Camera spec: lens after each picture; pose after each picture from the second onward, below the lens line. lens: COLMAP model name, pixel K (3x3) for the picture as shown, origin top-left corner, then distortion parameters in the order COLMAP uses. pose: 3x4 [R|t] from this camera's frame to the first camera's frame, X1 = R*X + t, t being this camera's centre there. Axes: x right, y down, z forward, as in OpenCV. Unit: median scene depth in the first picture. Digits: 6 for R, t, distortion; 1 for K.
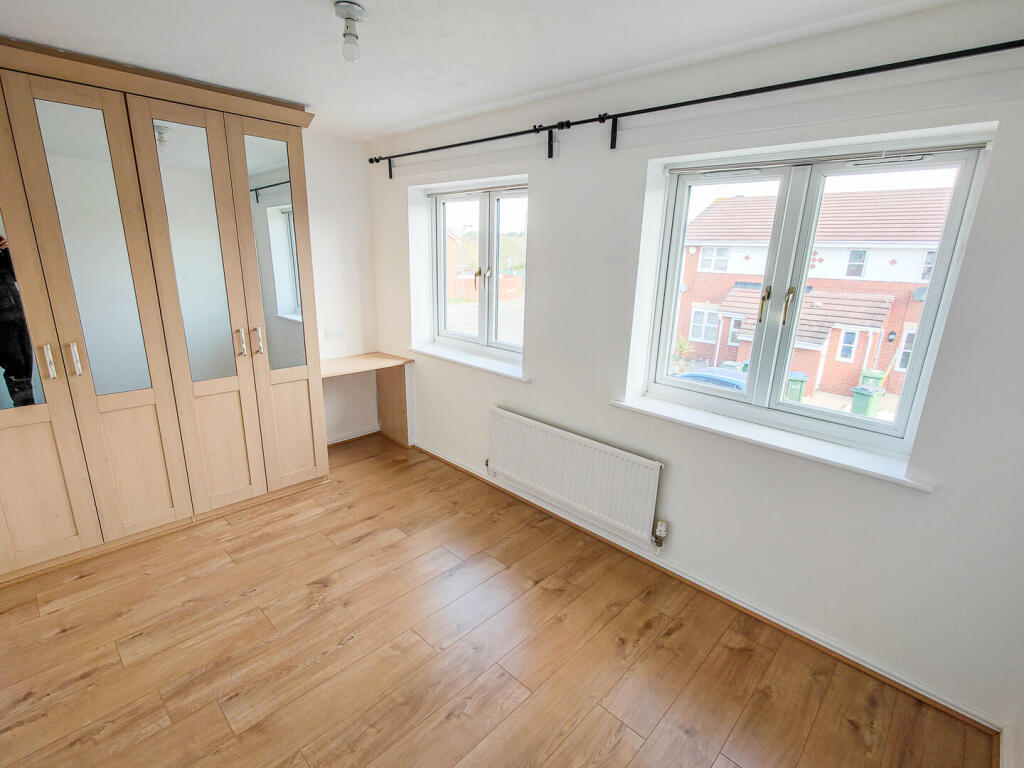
lens RADIAL K [[490.2, 0, 509.9], [0, 490.2, 386.9], [0, 0, 1]] dist [-0.000615, 0.005973]
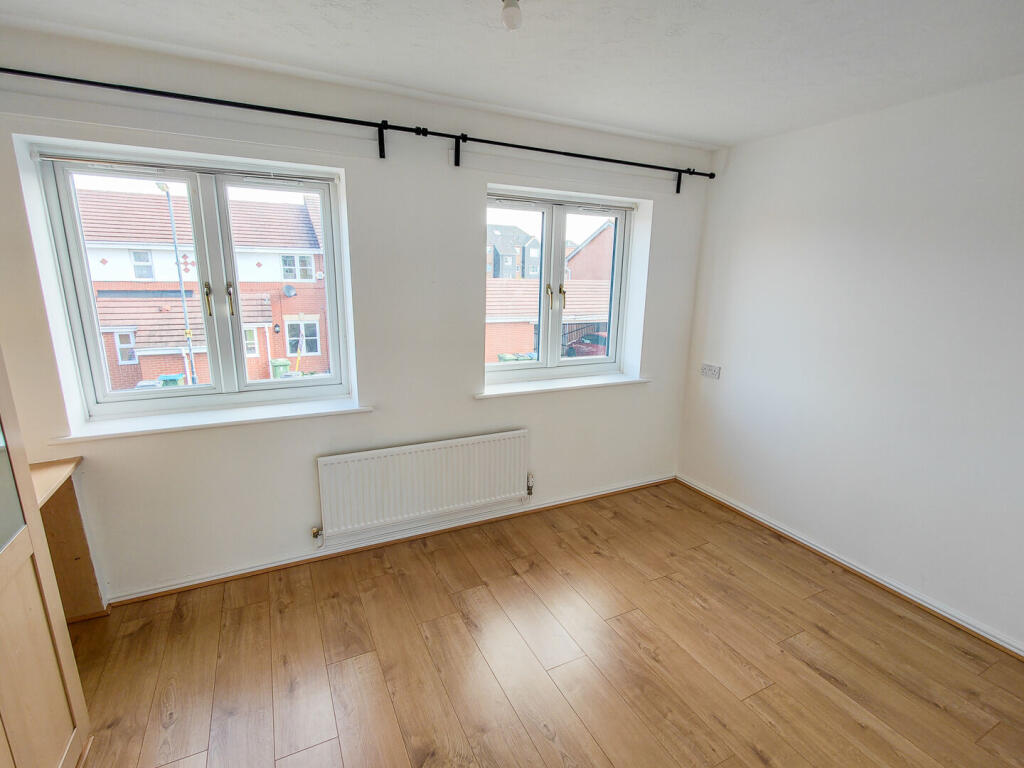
lens RADIAL K [[490.2, 0, 509.9], [0, 490.2, 386.9], [0, 0, 1]] dist [-0.000615, 0.005973]
pose [[0.334084, -0.241663, 0.911036, -0.778806], [0.245834, 0.955458, 0.163297, -0.154132], [-0.909919, 0.169409, 0.378613, 0.519487]]
